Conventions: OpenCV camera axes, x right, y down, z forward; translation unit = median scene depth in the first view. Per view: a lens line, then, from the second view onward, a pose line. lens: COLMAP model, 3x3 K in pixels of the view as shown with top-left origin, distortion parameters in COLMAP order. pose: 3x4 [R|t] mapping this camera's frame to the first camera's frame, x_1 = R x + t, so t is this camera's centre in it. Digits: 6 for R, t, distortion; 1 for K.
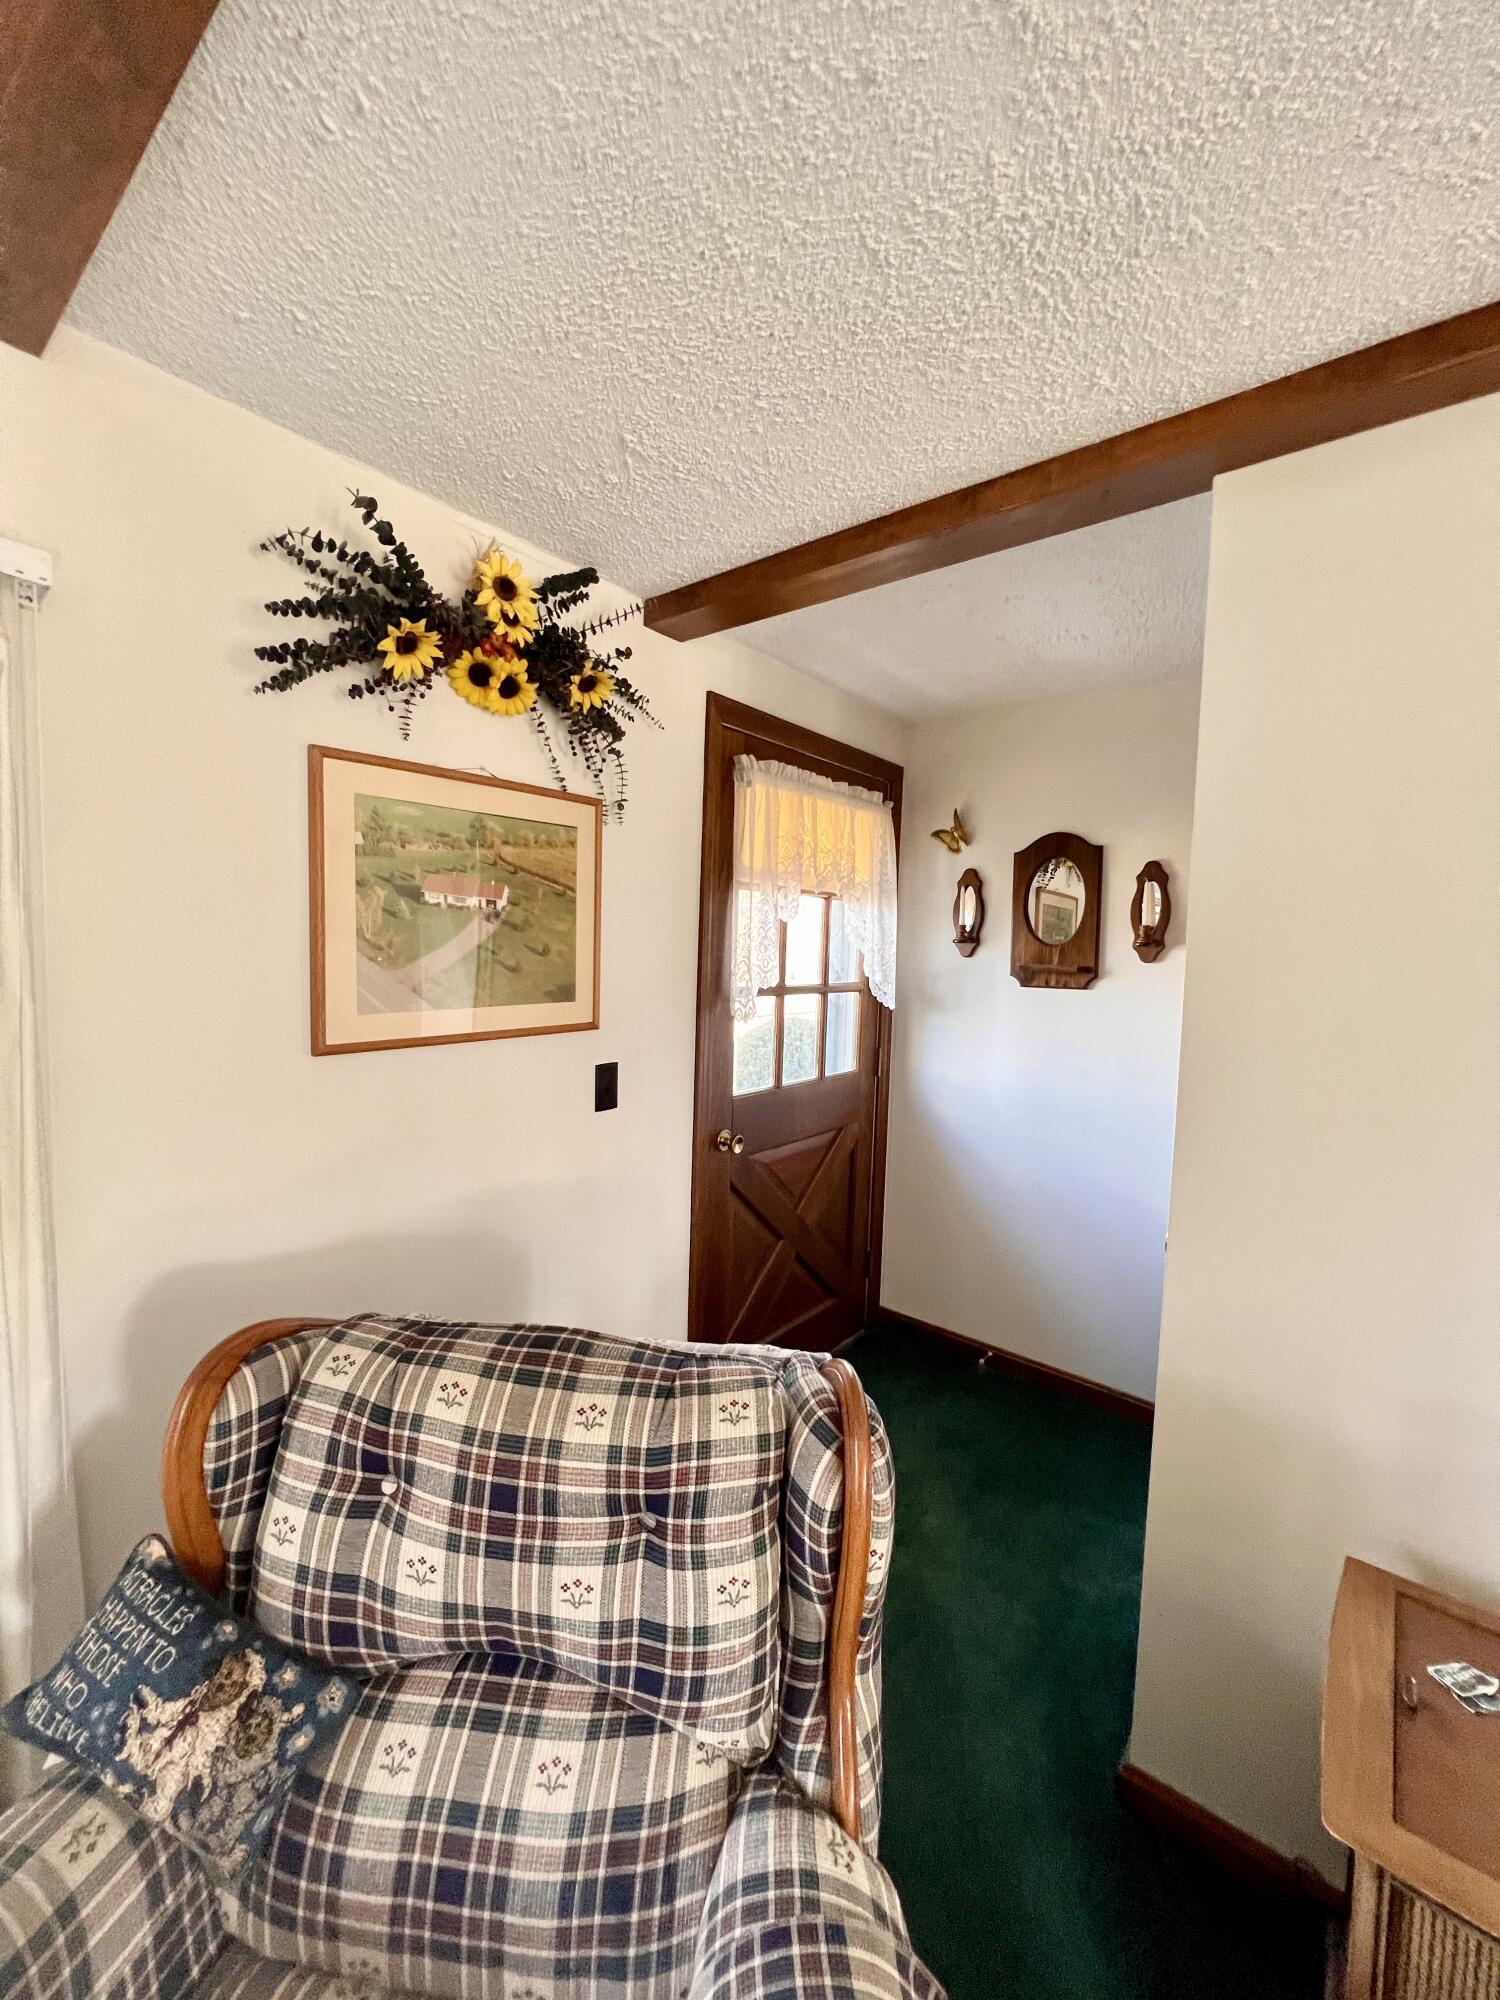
lens RADIAL K [[799.1, 0, 743.1], [0, 799.1, 994.0], [0, 0, 1]] dist [-0.000771, -0.000032]
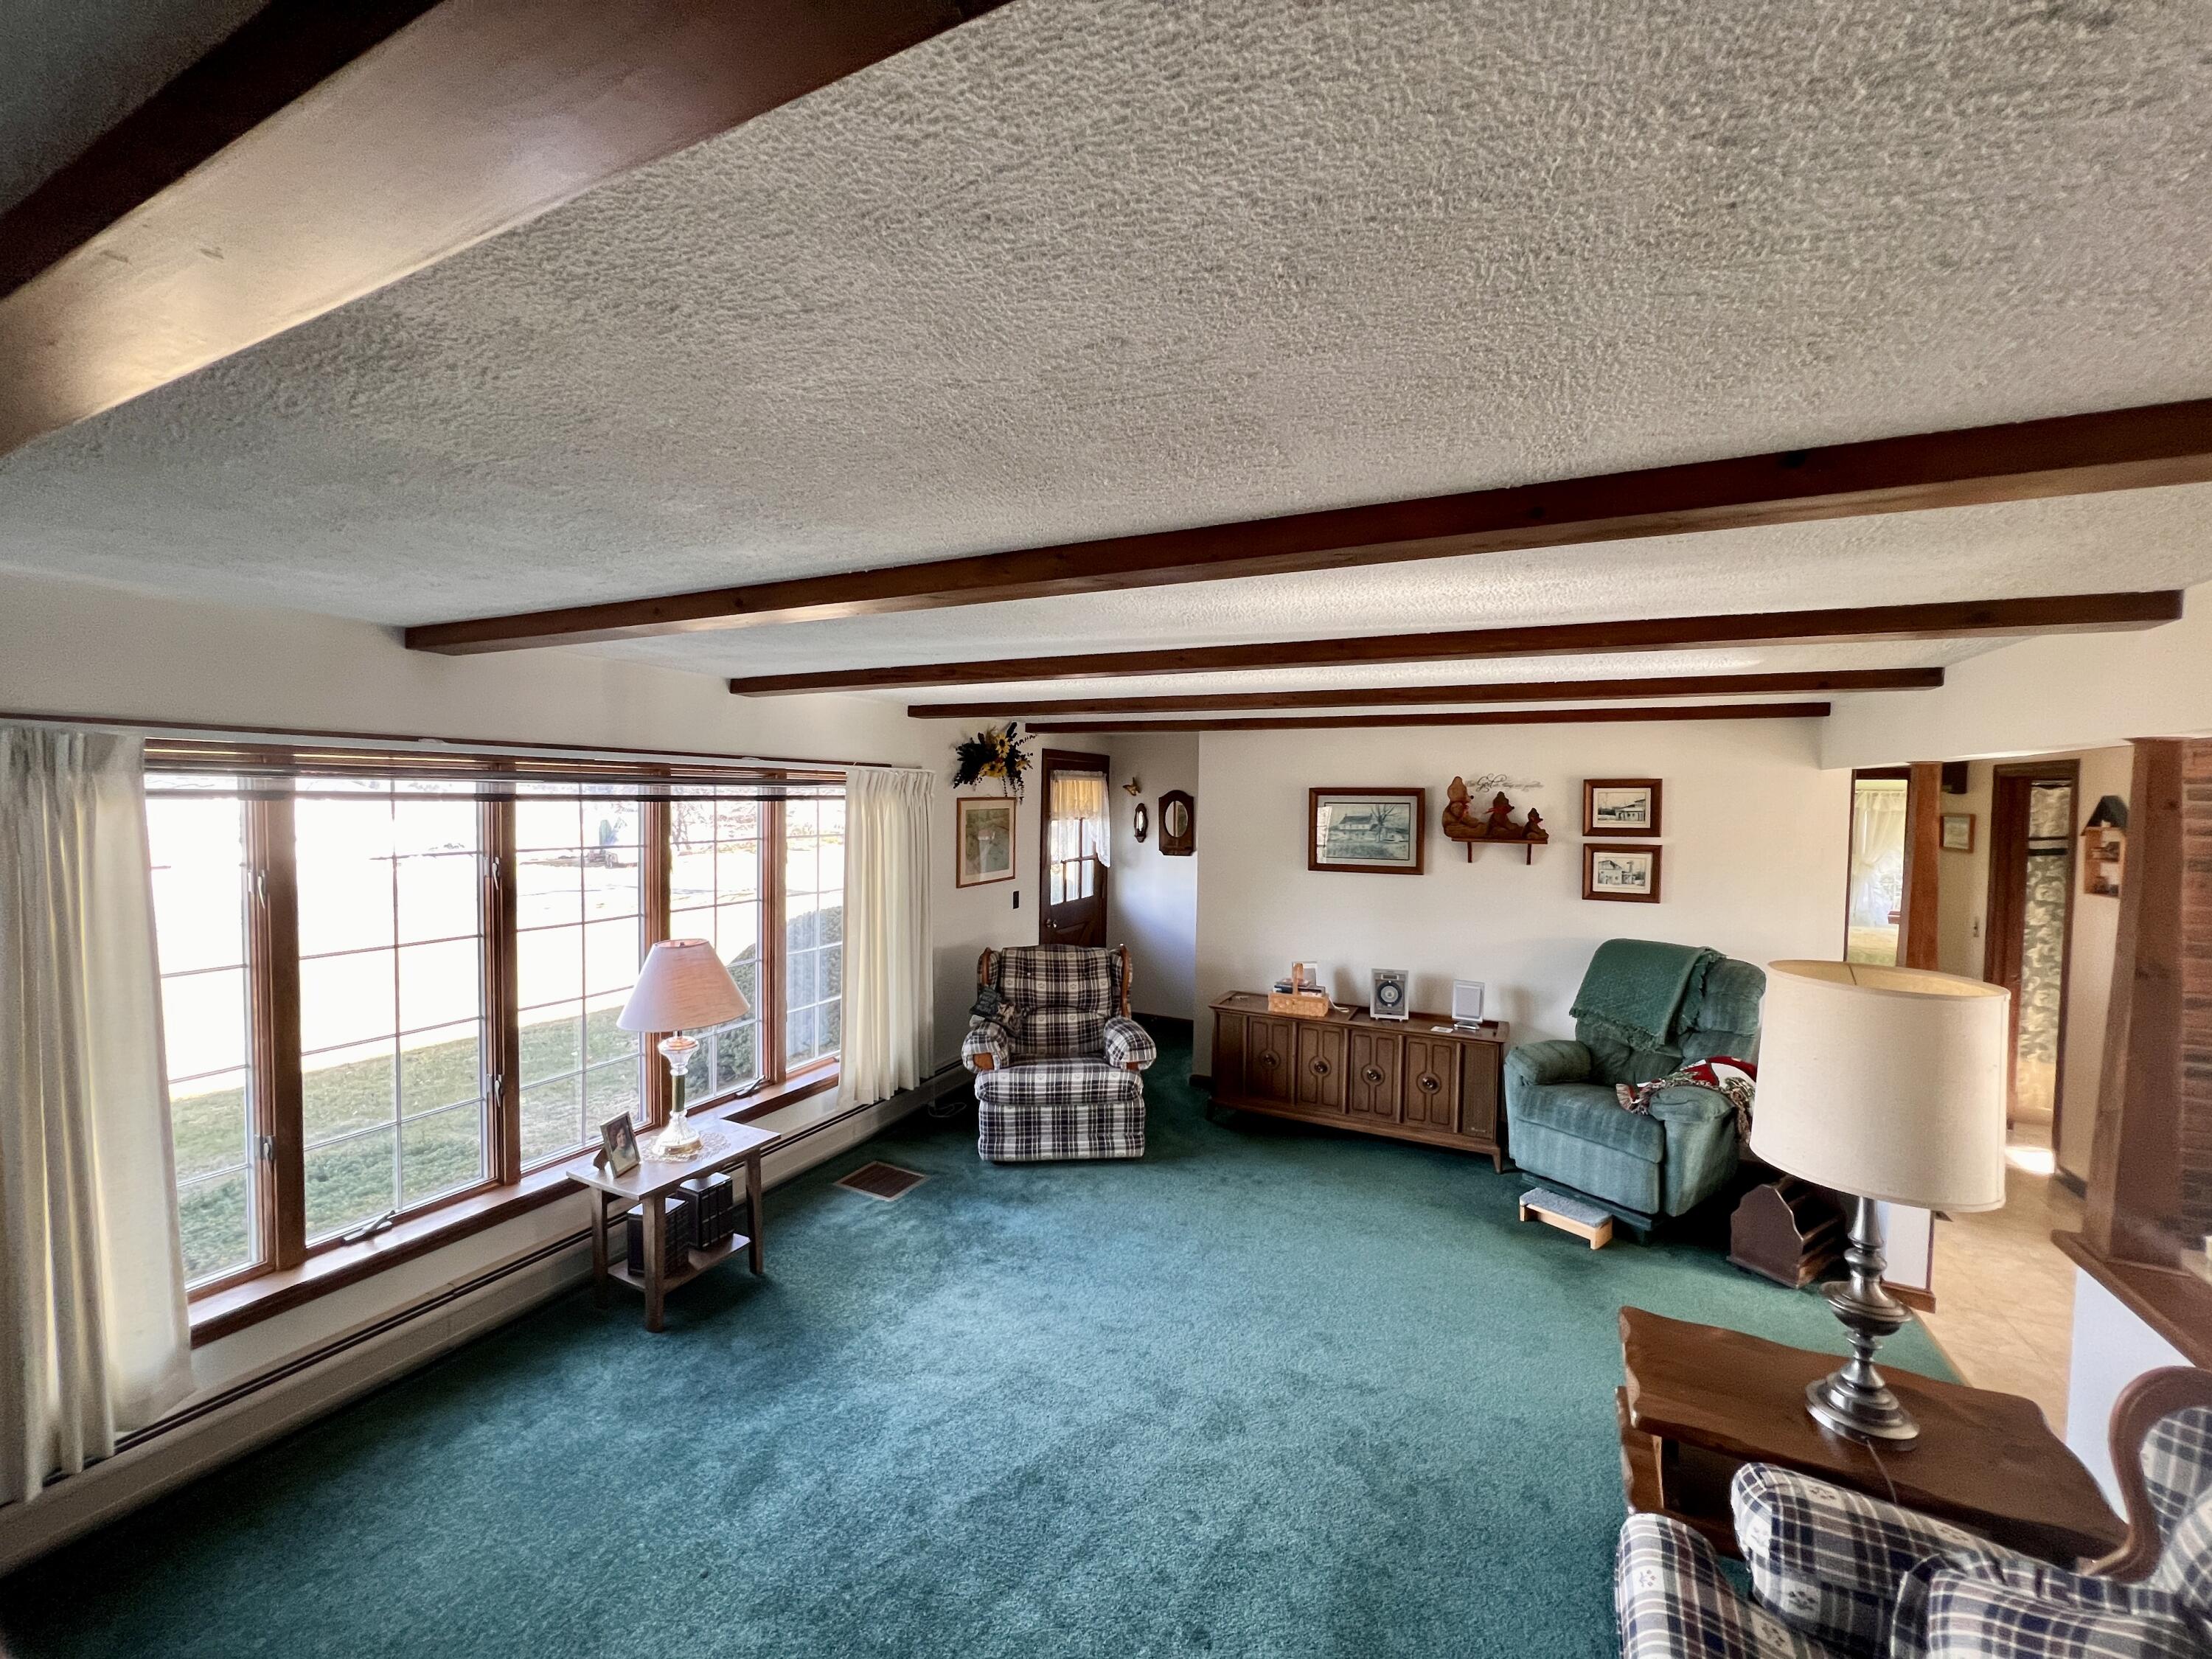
lens RADIAL K [[883.8, 0, 1104.7], [0, 883.8, 833.1], [0, 0, 1]] dist [-0.000771, -0.000032]
pose [[0.970931, -0.026634, 0.237872, -0.589299], [0.030718, 0.999437, -0.013482, -0.061621], [-0.237379, 0.020397, 0.971203, -2.007516]]
